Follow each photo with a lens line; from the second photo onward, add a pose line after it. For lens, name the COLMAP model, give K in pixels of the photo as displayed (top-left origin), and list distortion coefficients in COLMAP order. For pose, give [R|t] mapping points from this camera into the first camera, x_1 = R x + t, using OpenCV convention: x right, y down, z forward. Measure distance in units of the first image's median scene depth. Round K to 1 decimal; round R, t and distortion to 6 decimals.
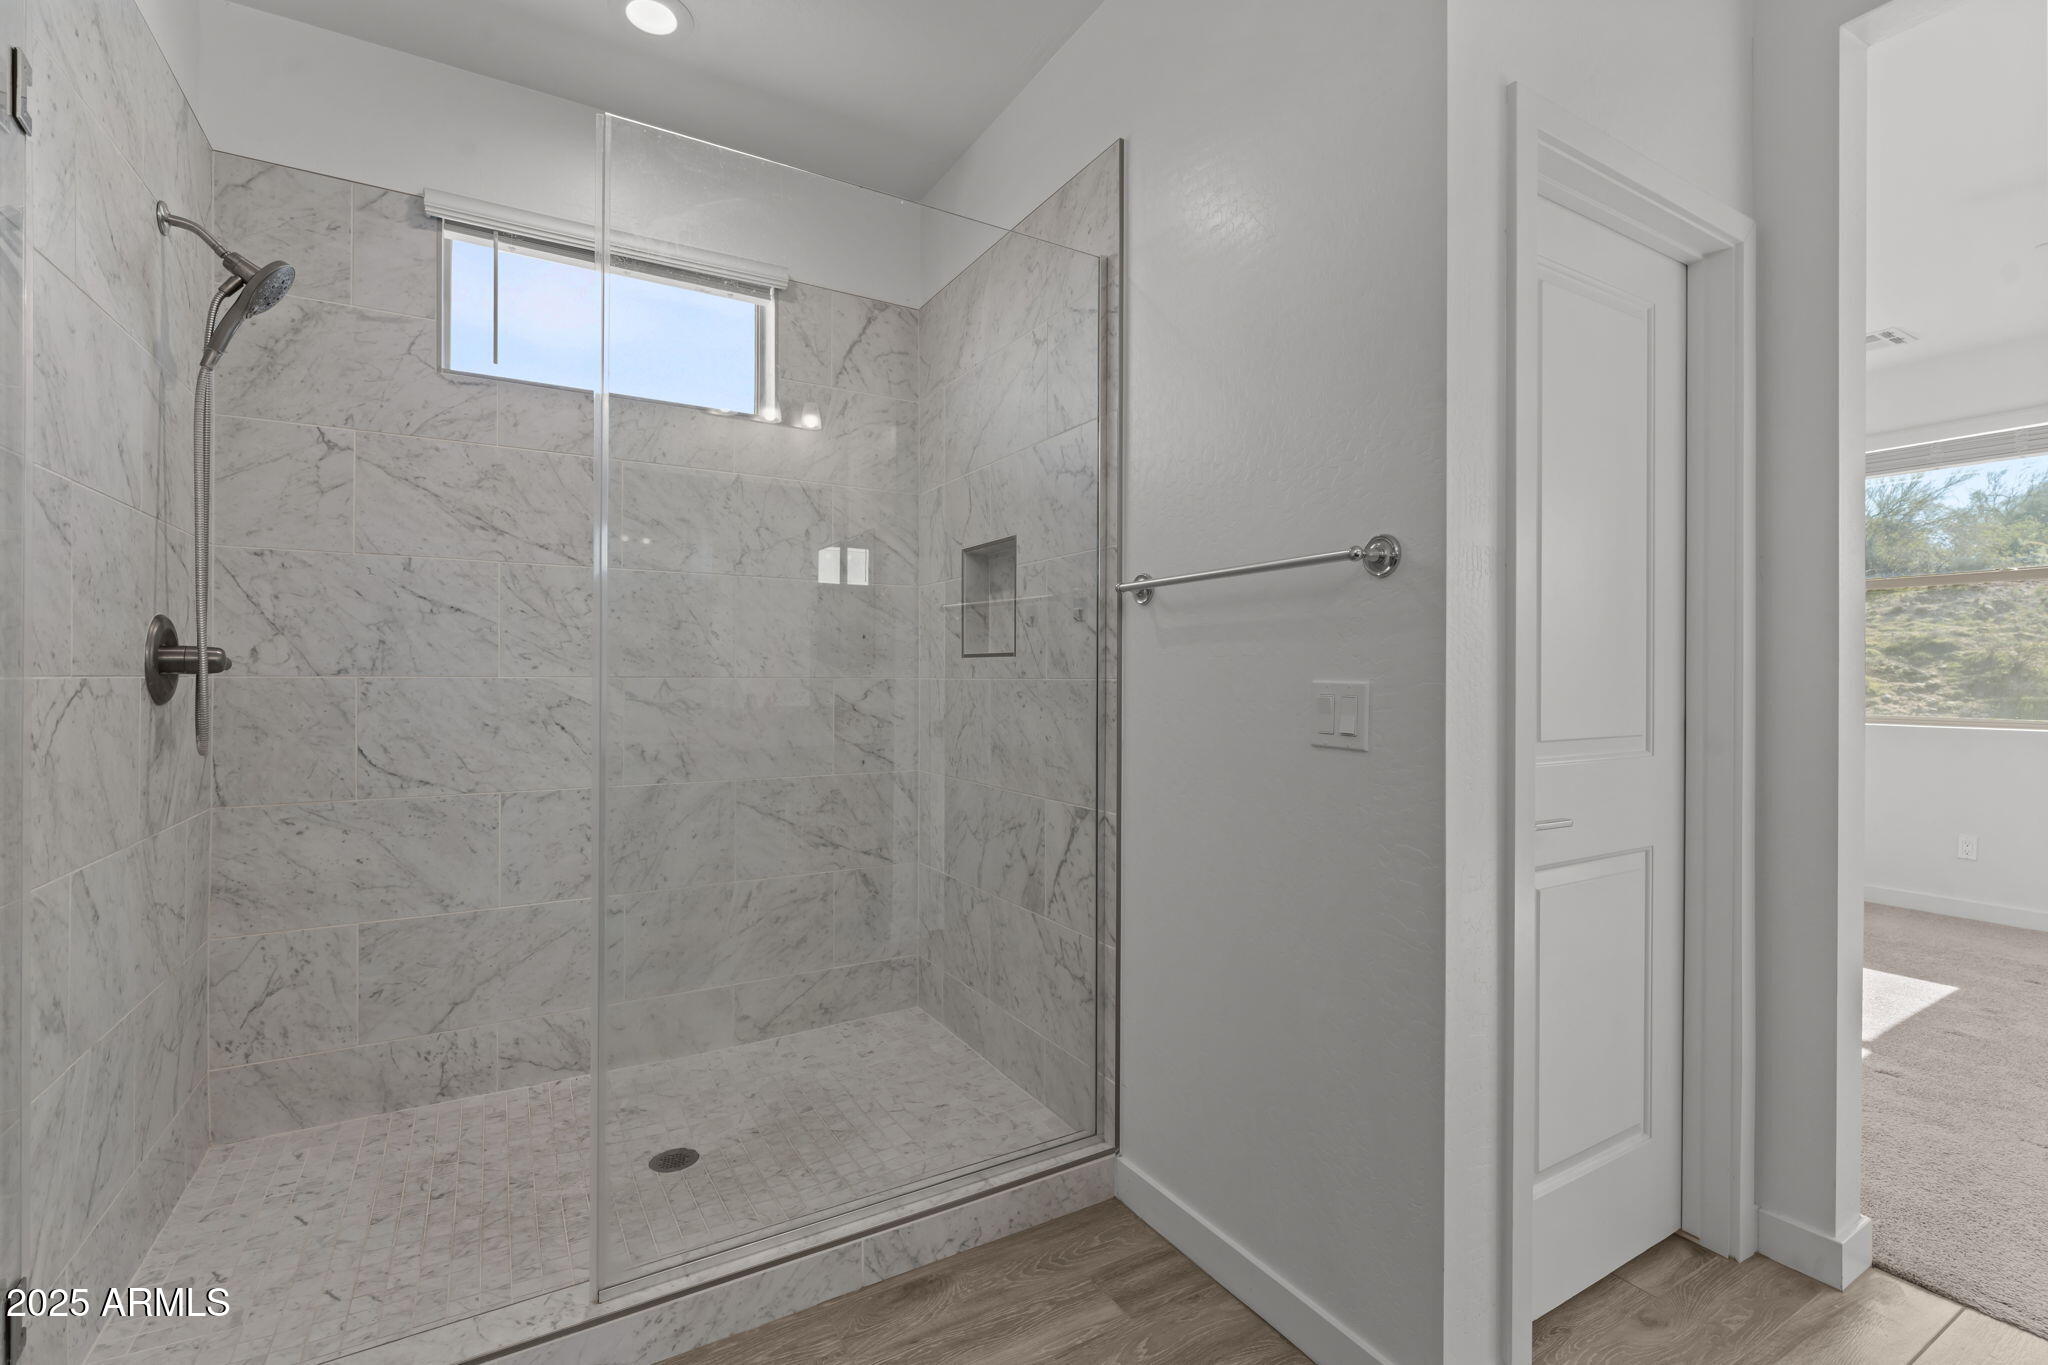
lens RADIAL K [[883.0, 0, 1019.7], [0, 883.0, 679.7], [0, 0, 1]] dist [0.001151, -0.000321]
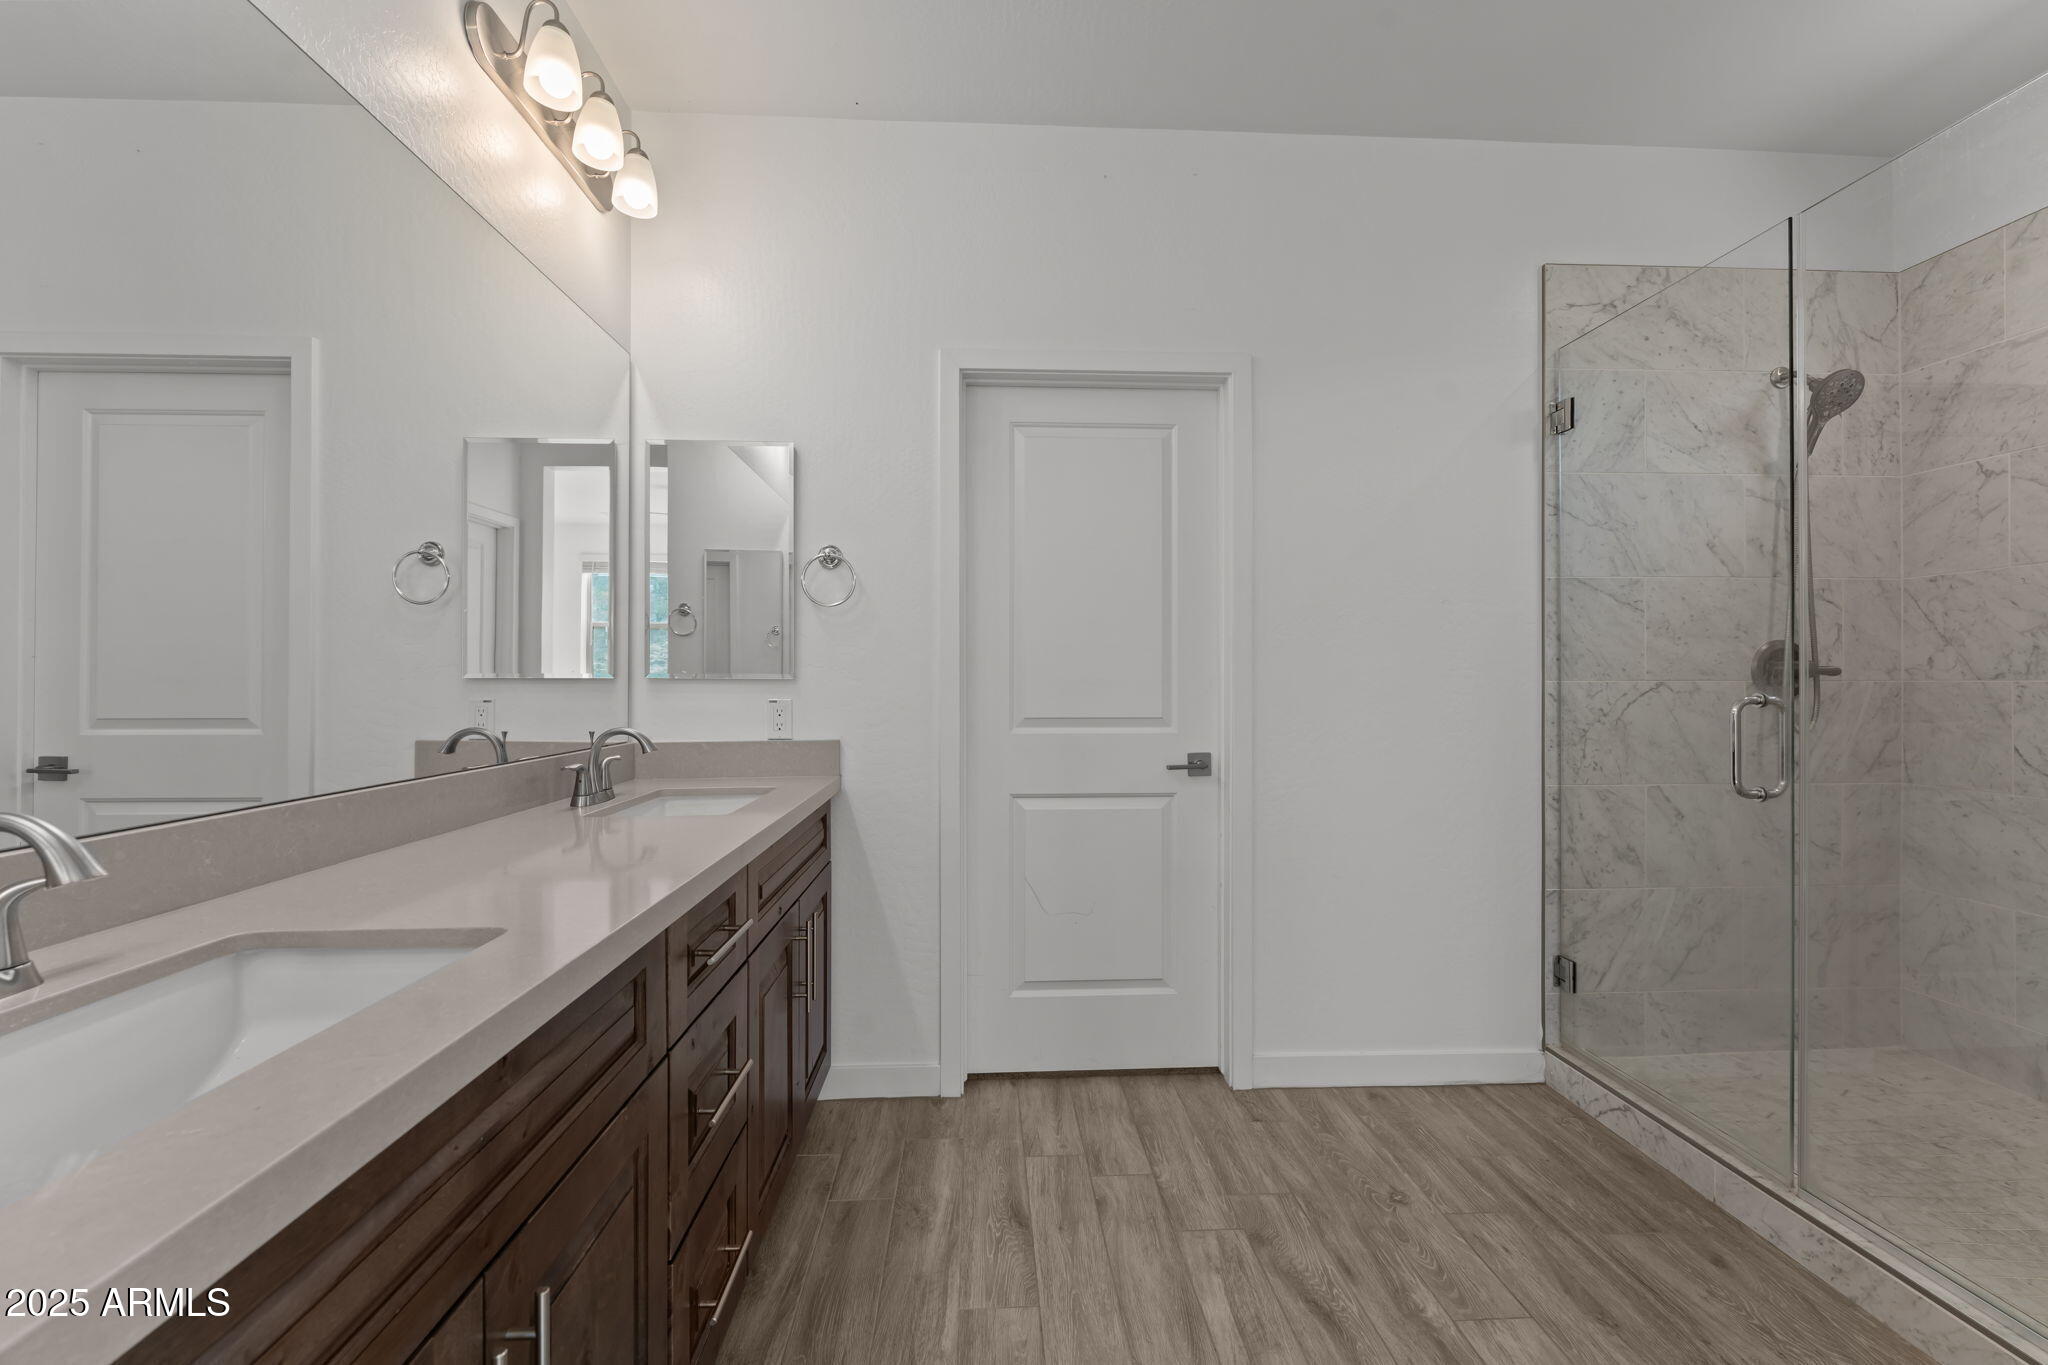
lens RADIAL K [[883.0, 0, 1023.7], [0, 883.0, 676.7], [0, 0, 1]] dist [0.001151, -0.000321]
pose [[-0.465142, -0.004361, -0.885226, 0.777815], [-0.001875, 0.999990, -0.003941, -0.001761], [0.885234, -0.000173, -0.465145, 0.441420]]
